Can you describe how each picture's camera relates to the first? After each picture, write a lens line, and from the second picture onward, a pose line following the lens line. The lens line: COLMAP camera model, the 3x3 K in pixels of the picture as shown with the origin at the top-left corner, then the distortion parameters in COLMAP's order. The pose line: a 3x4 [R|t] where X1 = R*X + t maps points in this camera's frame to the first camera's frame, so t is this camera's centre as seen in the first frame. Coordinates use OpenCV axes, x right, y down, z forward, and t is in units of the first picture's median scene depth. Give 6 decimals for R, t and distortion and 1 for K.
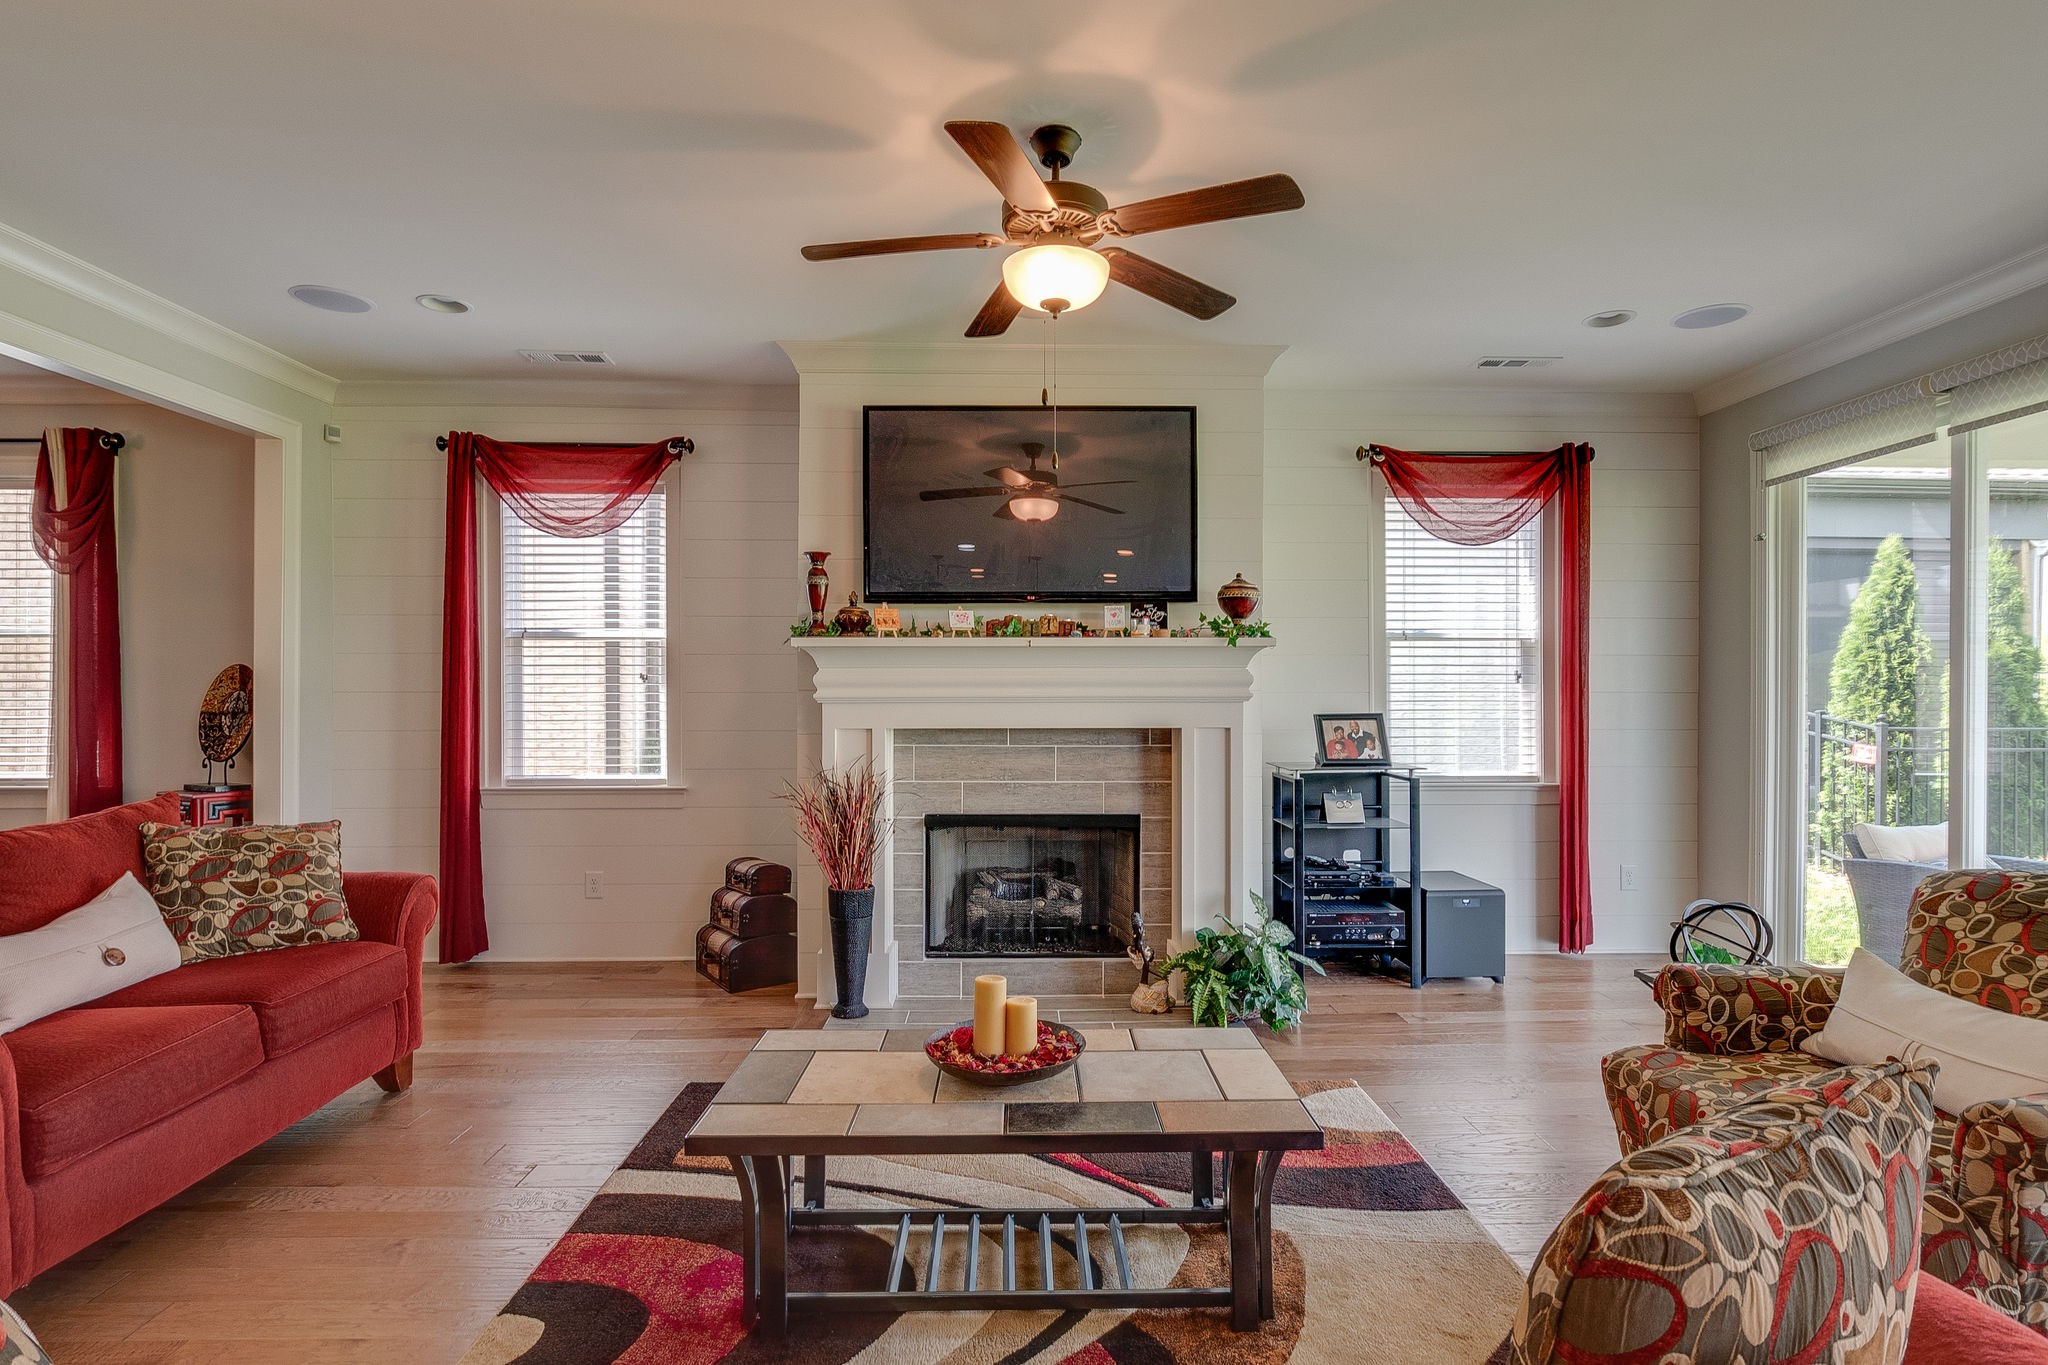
lens RADIAL K [[1036.3, 0, 1040.6], [0, 1036.3, 687.6], [0, 0, 1]] dist [-0.005201, -0.001750]
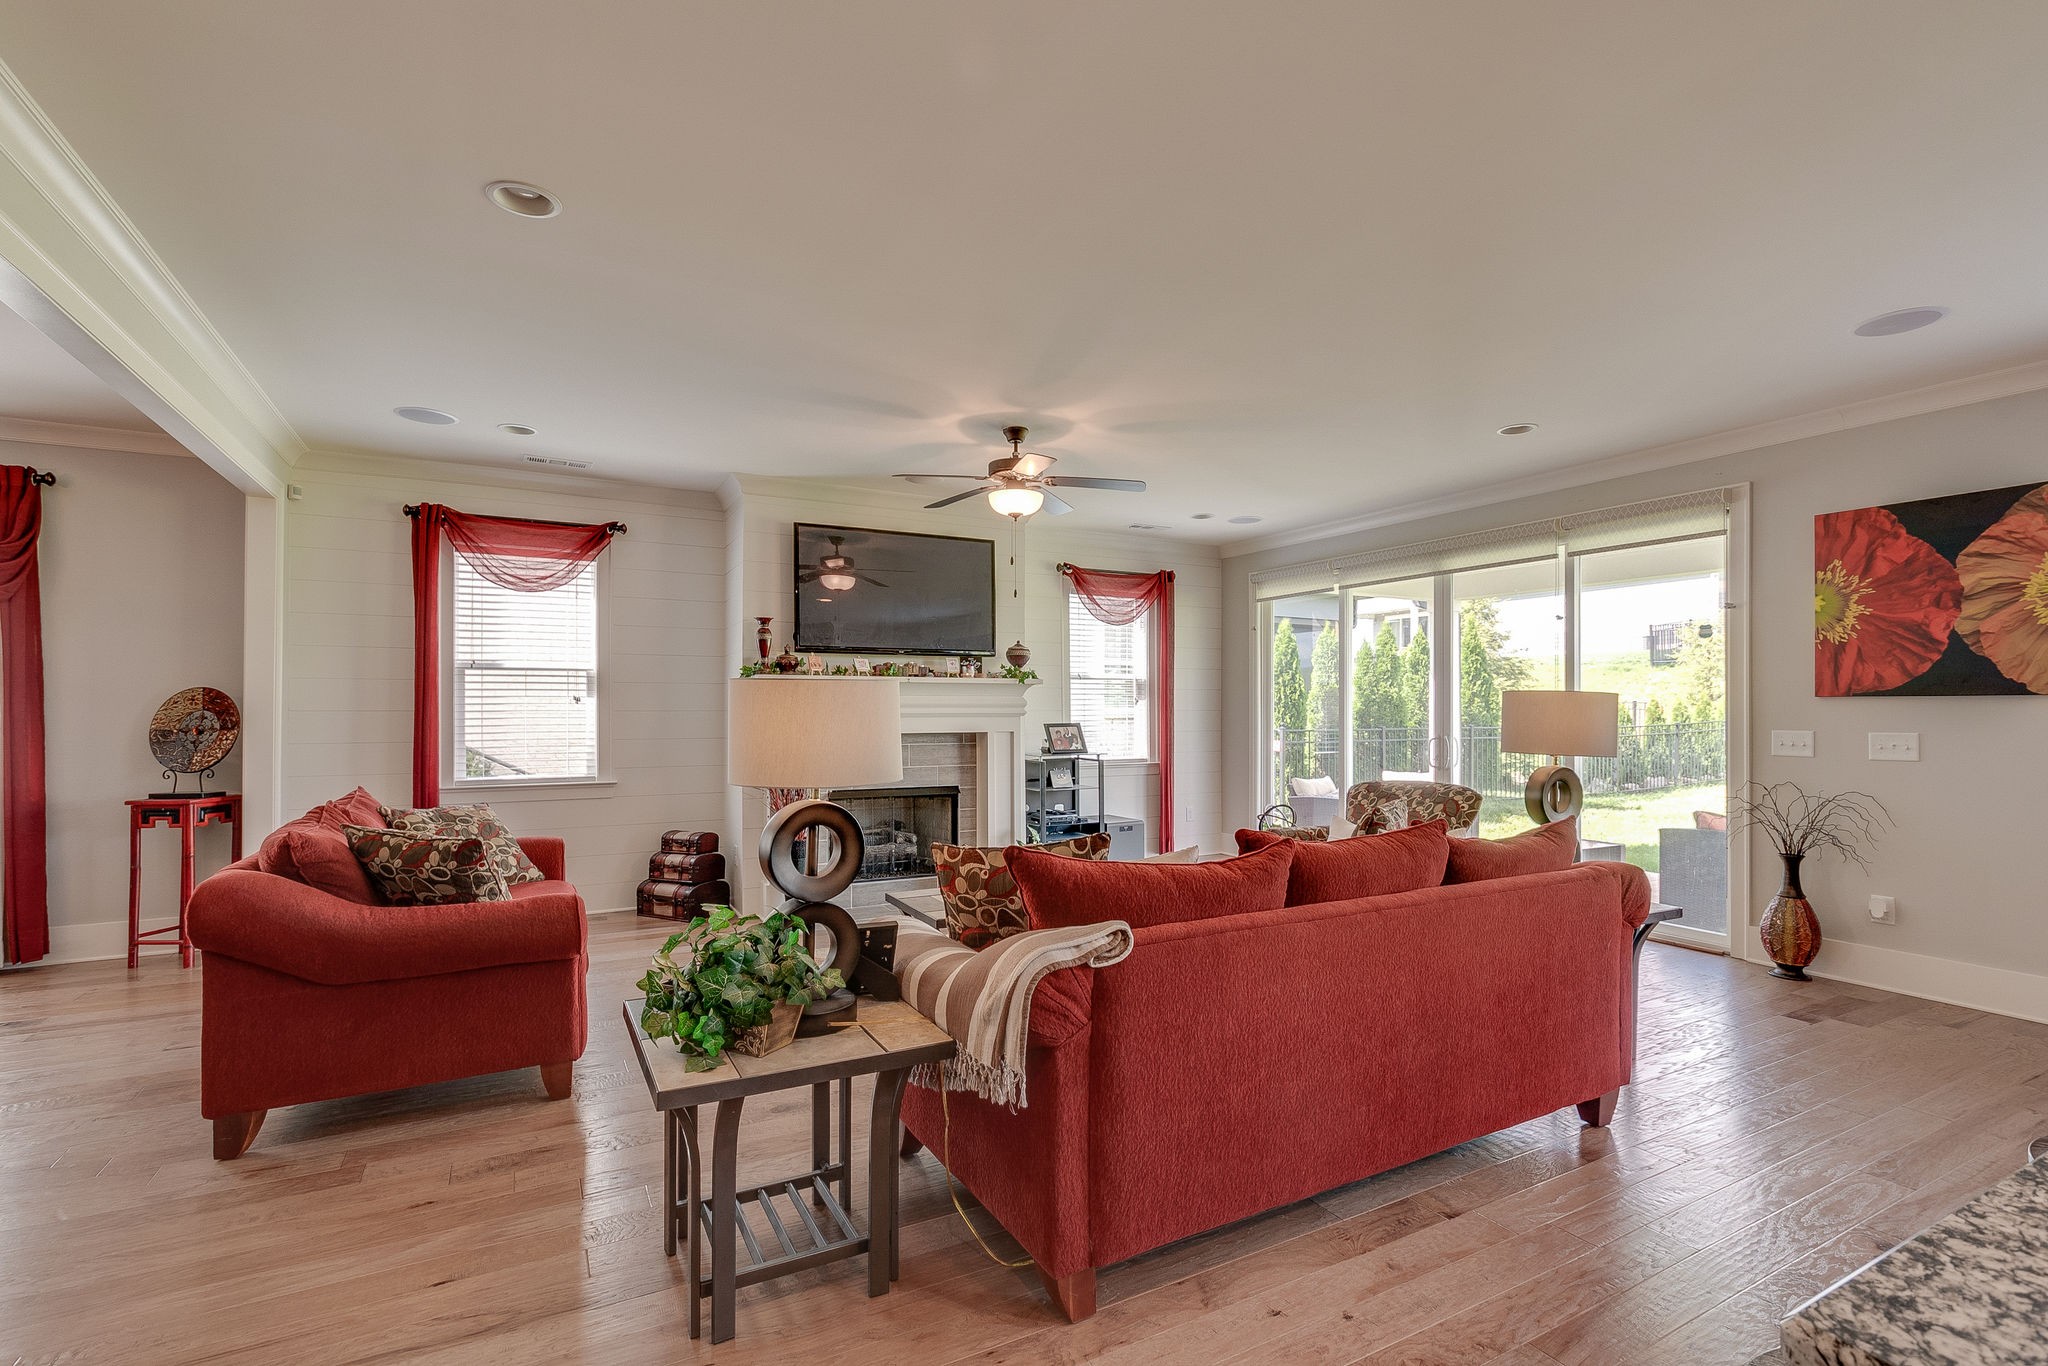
lens RADIAL K [[932.5, 0, 1024.0], [0, 932.5, 683.0], [0, 0, 1]] dist [-0.002487, -0.000485]
pose [[0.895634, 0.011488, 0.444644, -0.446633], [-0.000865, 0.999709, -0.024087, -0.003774], [-0.444792, 0.021189, 0.895383, -0.346789]]
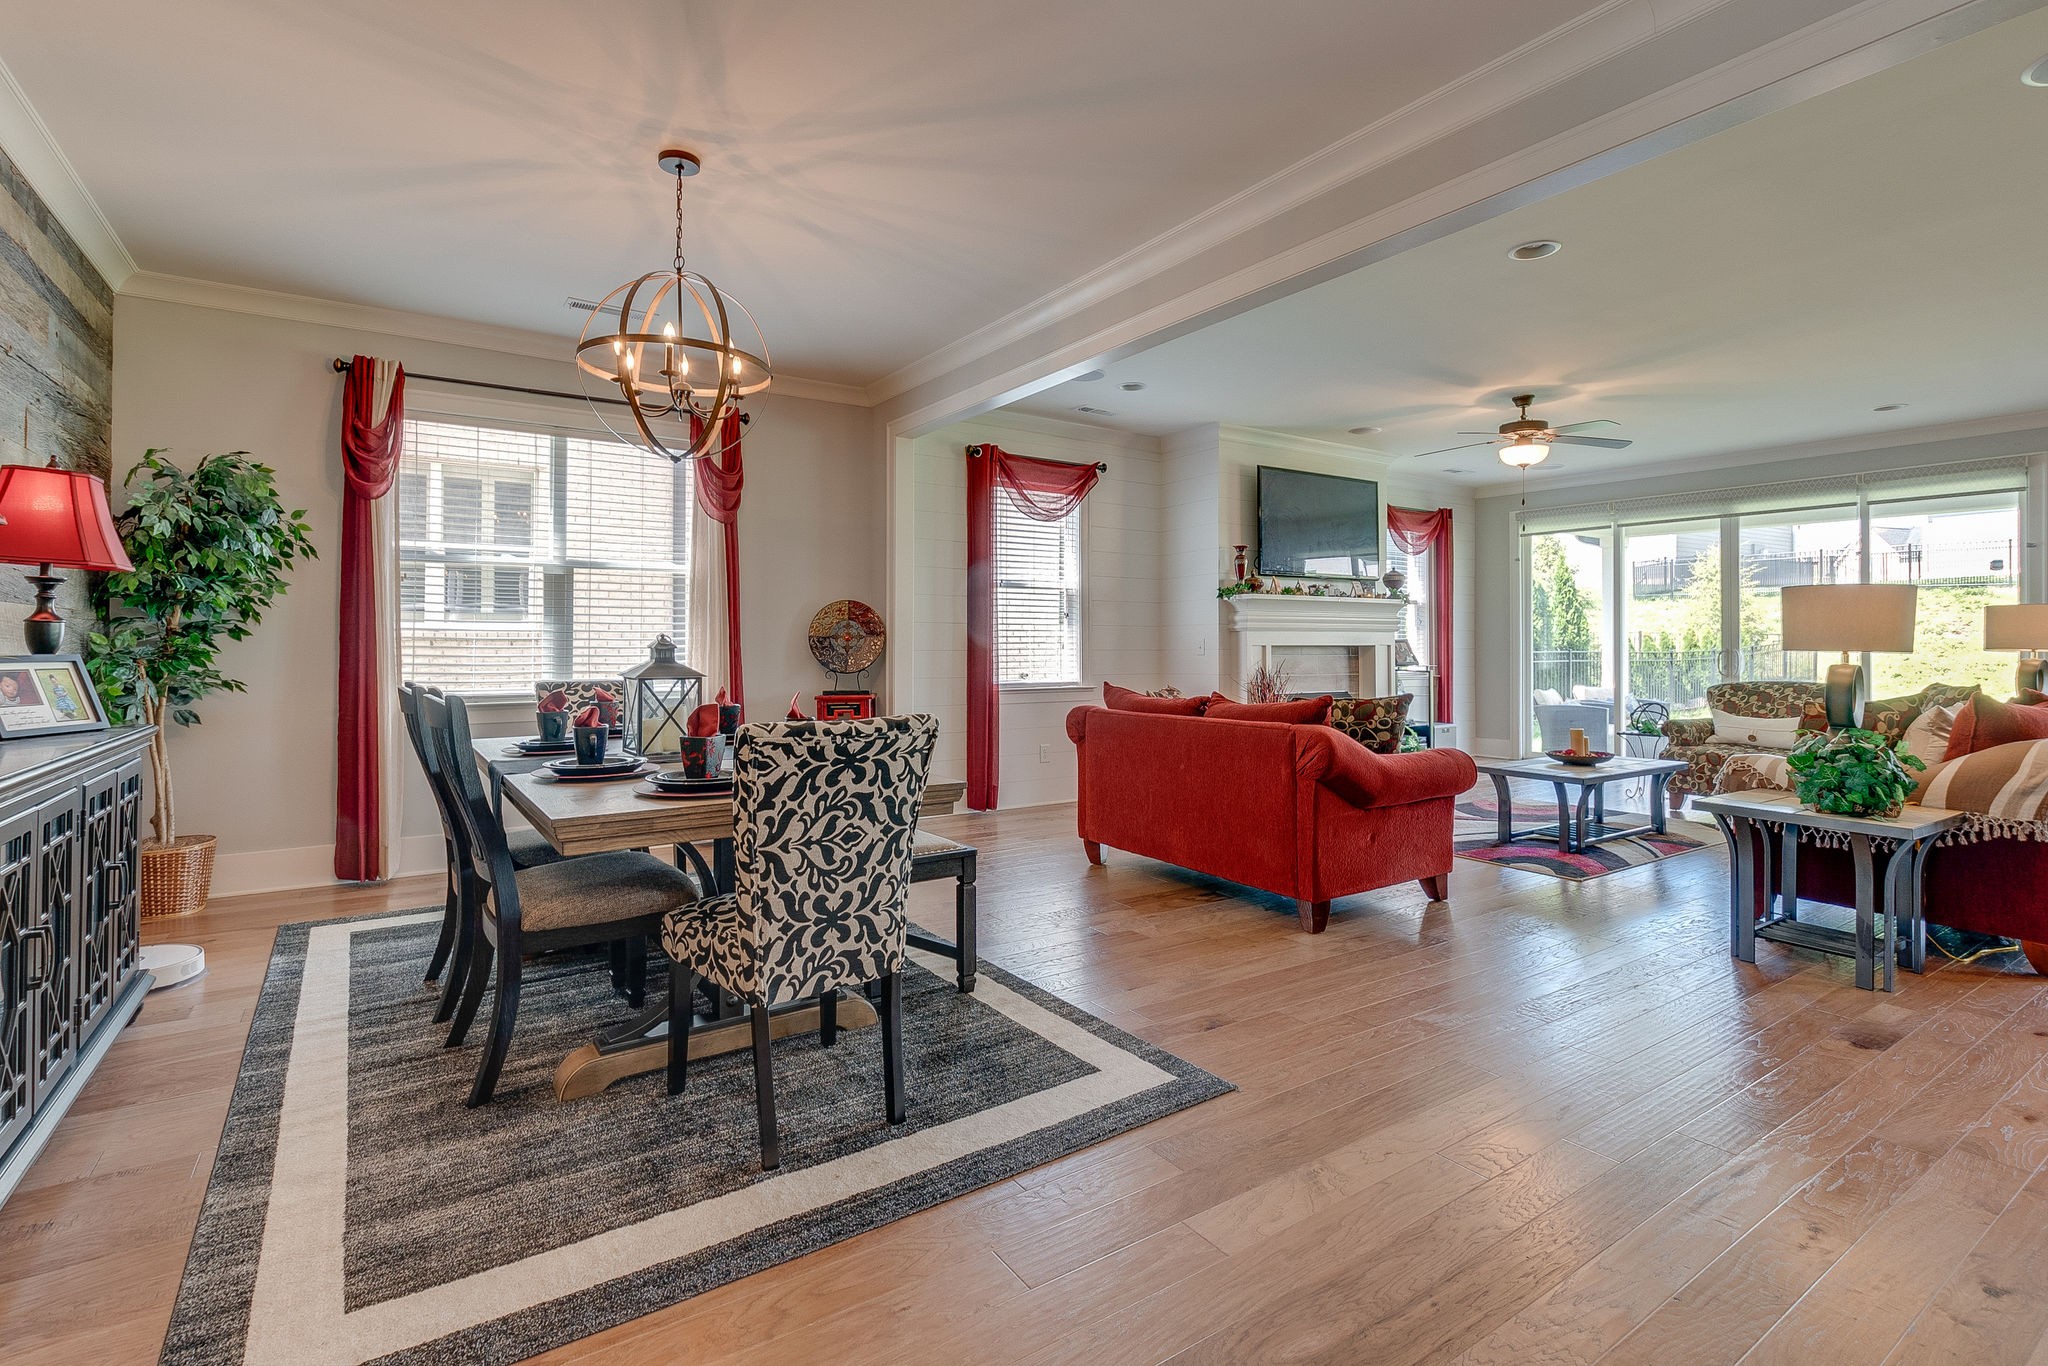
lens RADIAL K [[956.1, 0, 1024.0], [0, 956.1, 683.0], [0, 0, 1]] dist [-0.013991, -0.000073]
pose [[0.846990, -0.022894, 0.531115, -1.320974], [0.001961, 0.999200, 0.039943, 0.036700], [-0.531605, -0.032790, 0.846357, -0.188287]]
